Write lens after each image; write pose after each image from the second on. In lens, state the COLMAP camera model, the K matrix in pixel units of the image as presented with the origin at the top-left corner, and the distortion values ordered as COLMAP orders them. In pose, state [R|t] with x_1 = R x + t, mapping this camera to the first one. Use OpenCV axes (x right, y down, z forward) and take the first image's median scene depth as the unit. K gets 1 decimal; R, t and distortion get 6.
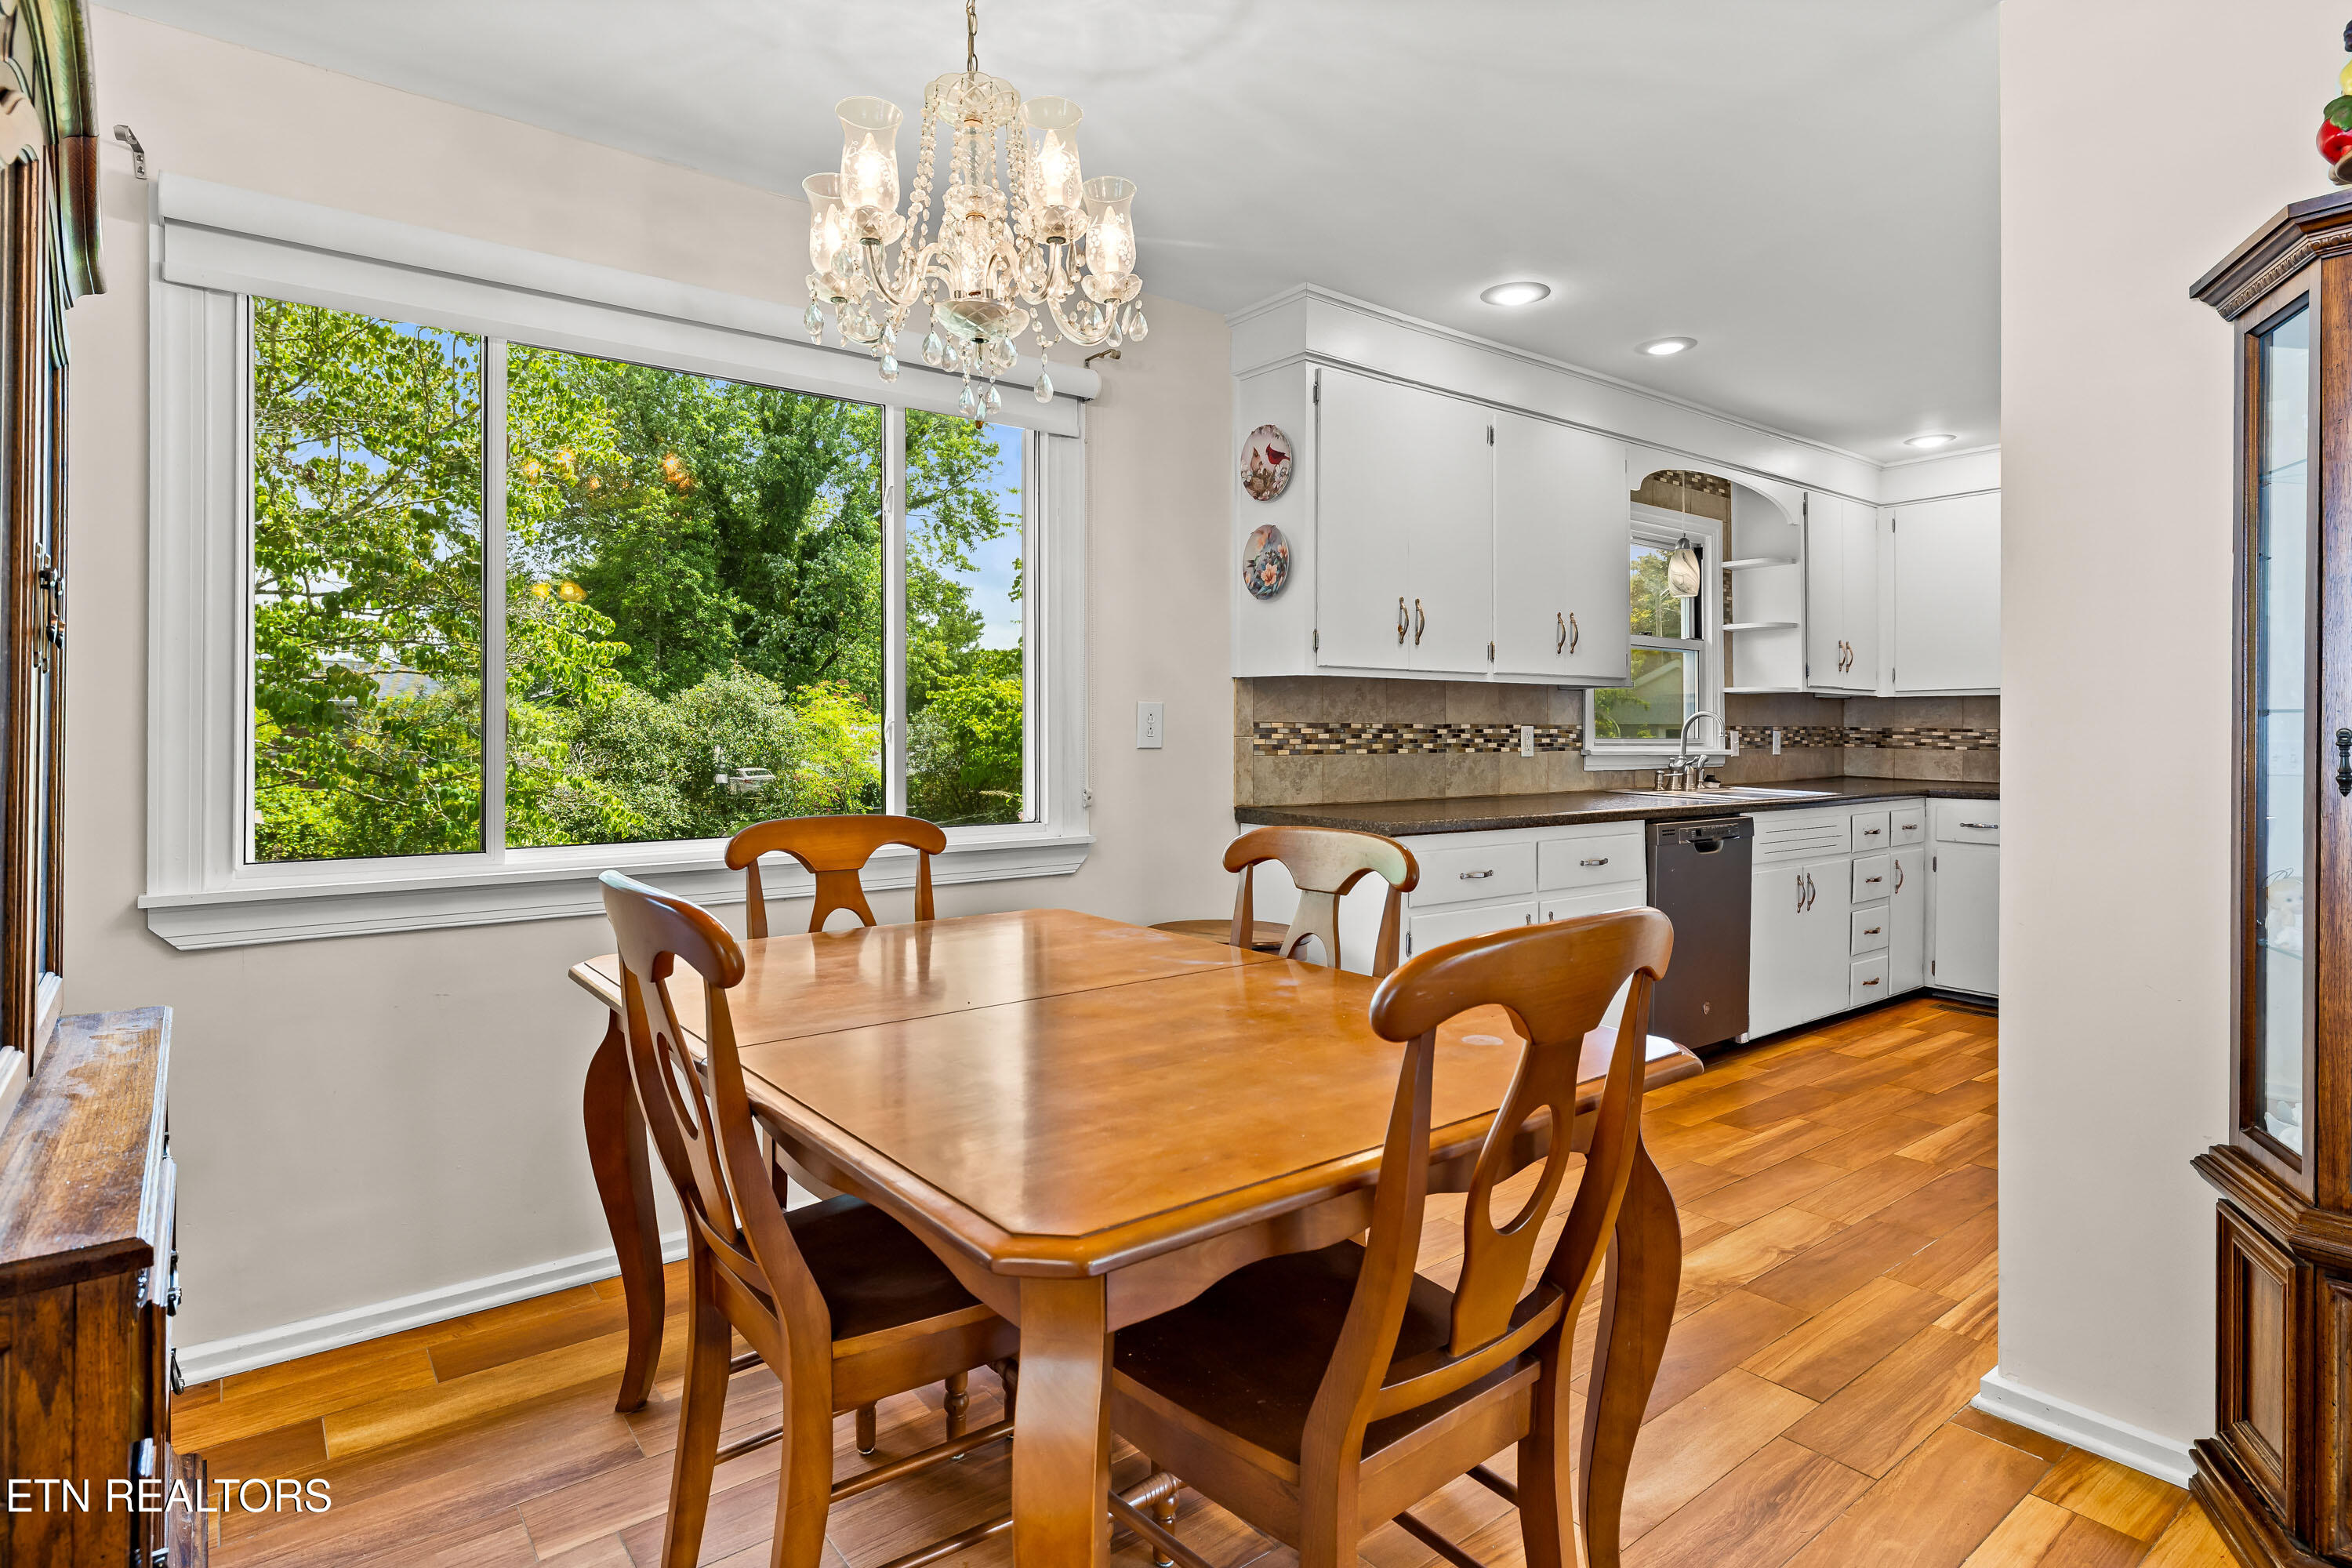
lens RADIAL K [[1212.9, 0, 1177.4], [0, 1212.9, 729.5], [0, 0, 1]] dist [-0.002164, -0.000215]
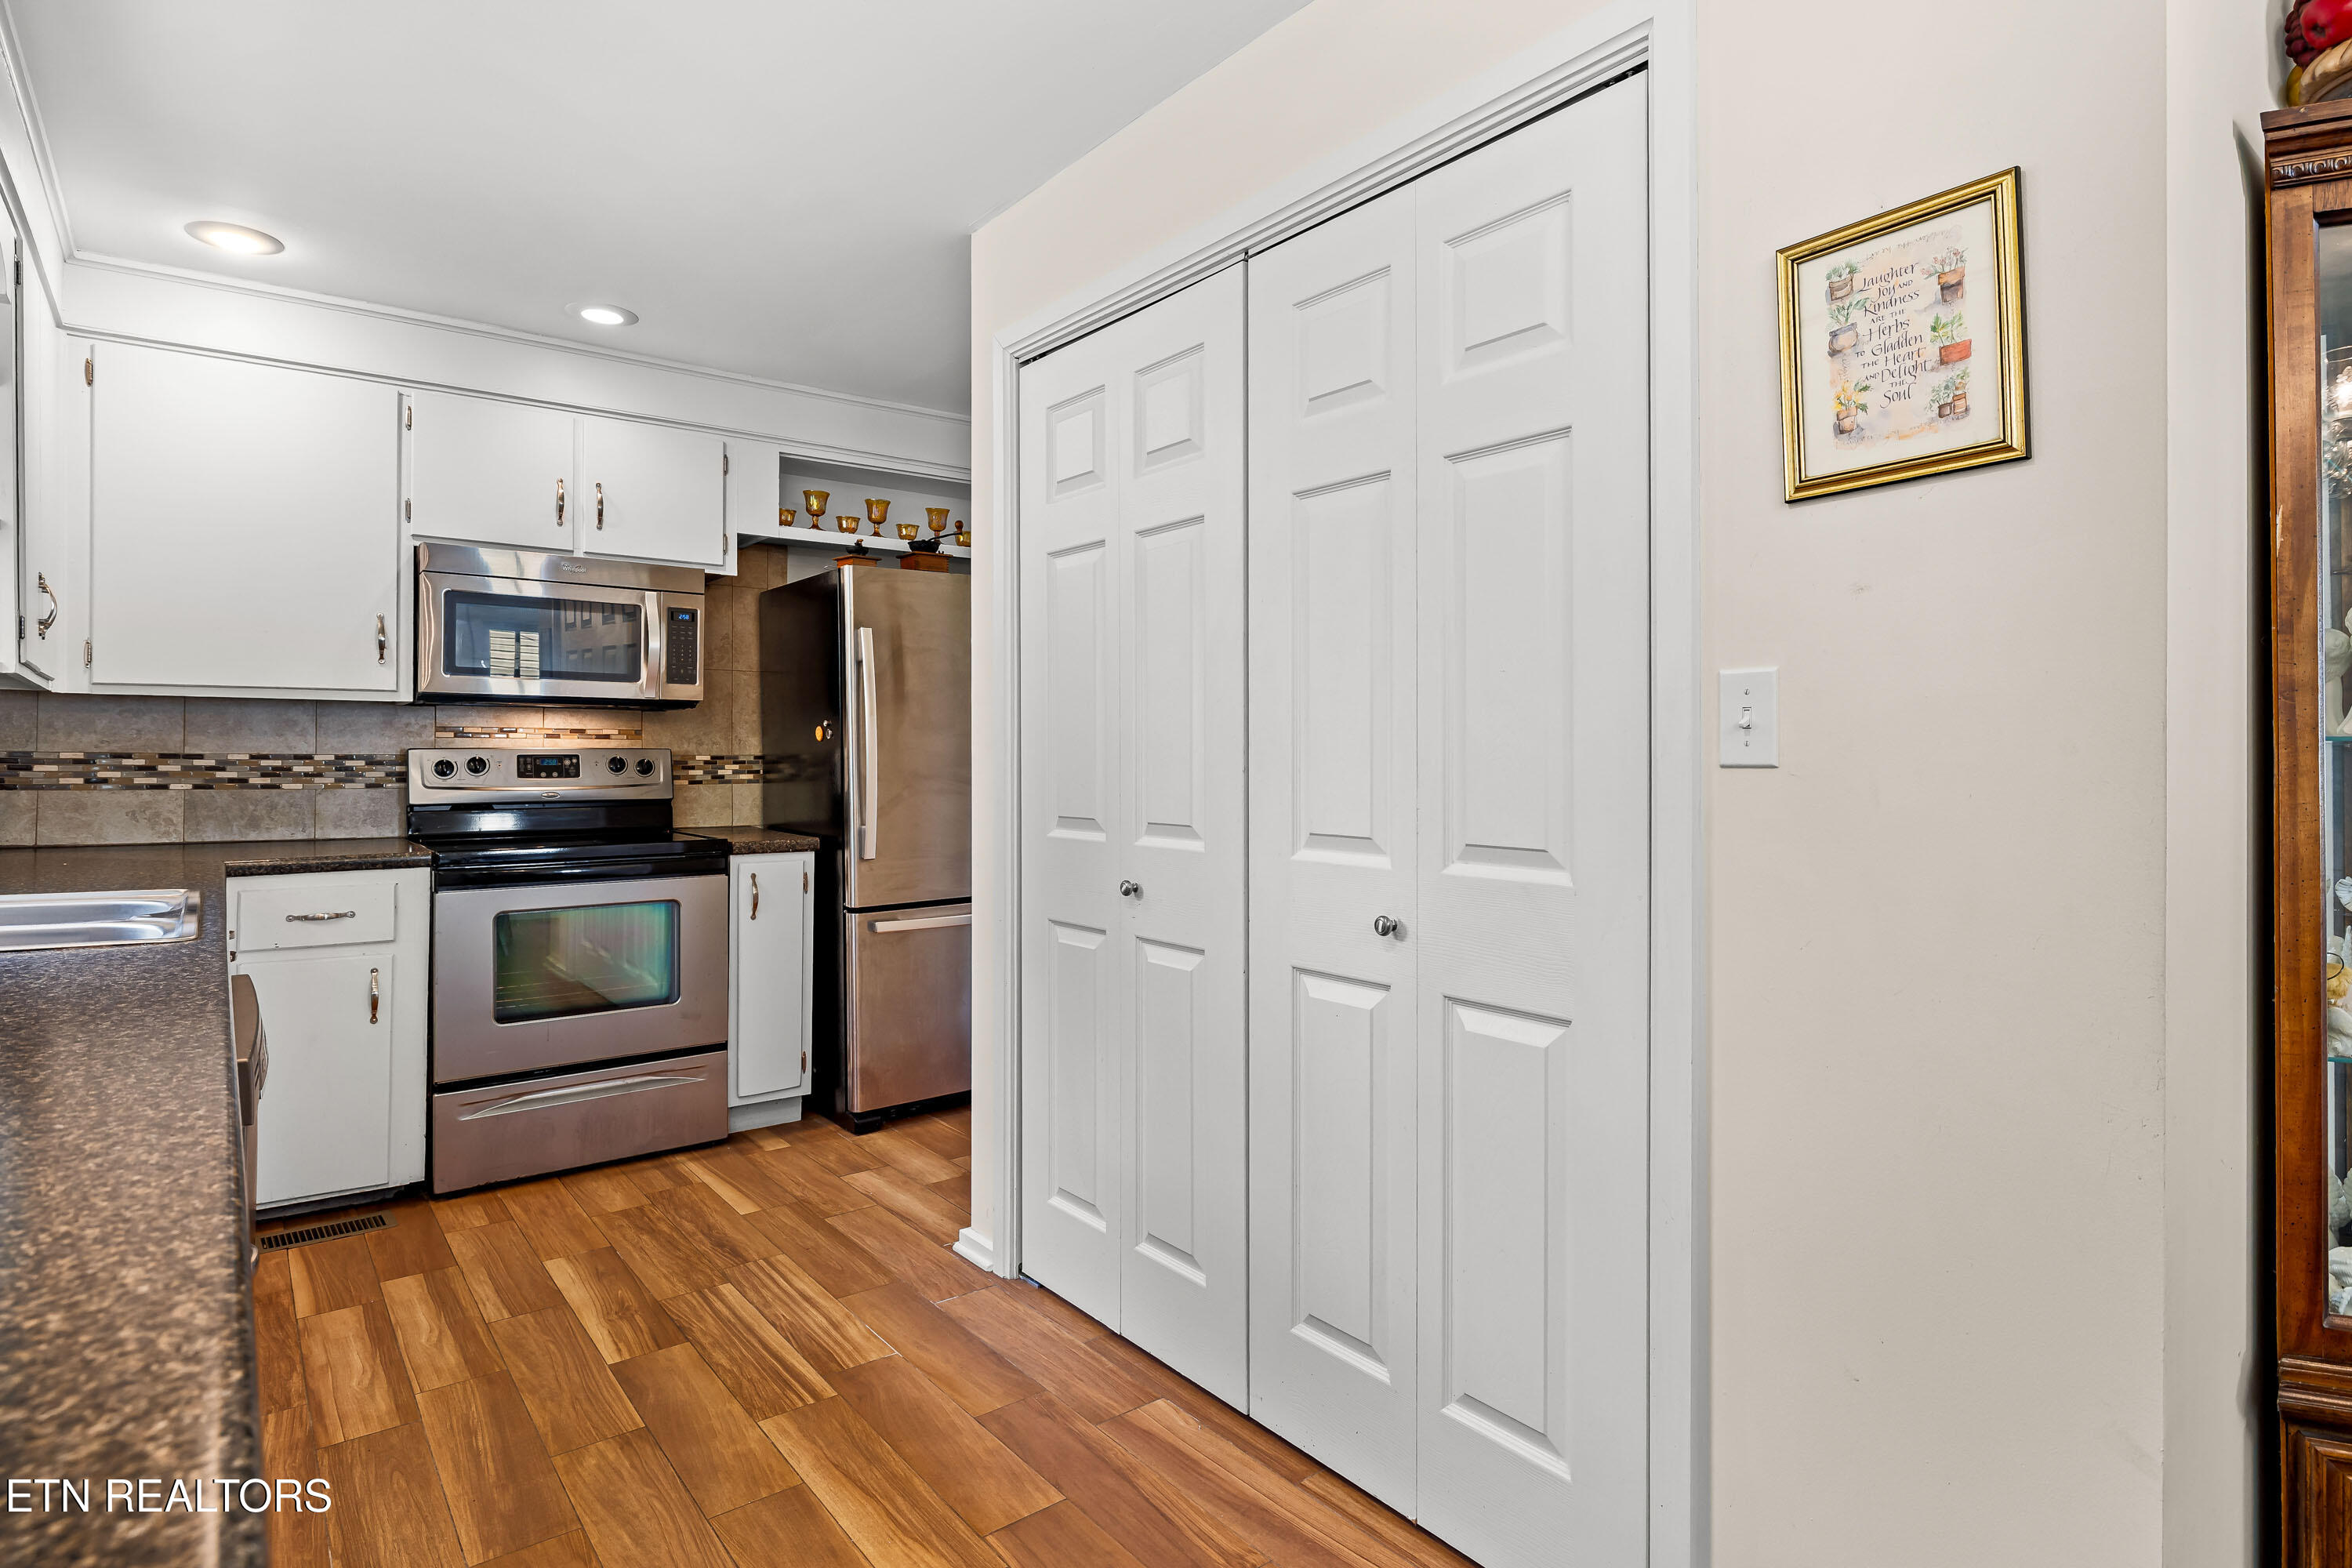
lens RADIAL K [[1215.3, 0, 1175.3], [0, 1215.3, 756.7], [0, 0, 1]] dist [-0.000034, 0.000154]
pose [[-0.008643, -0.001733, 0.999961, 0.062897], [-0.002262, 0.999996, 0.001713, -0.001564], [-0.999960, -0.002247, -0.008647, 0.639920]]
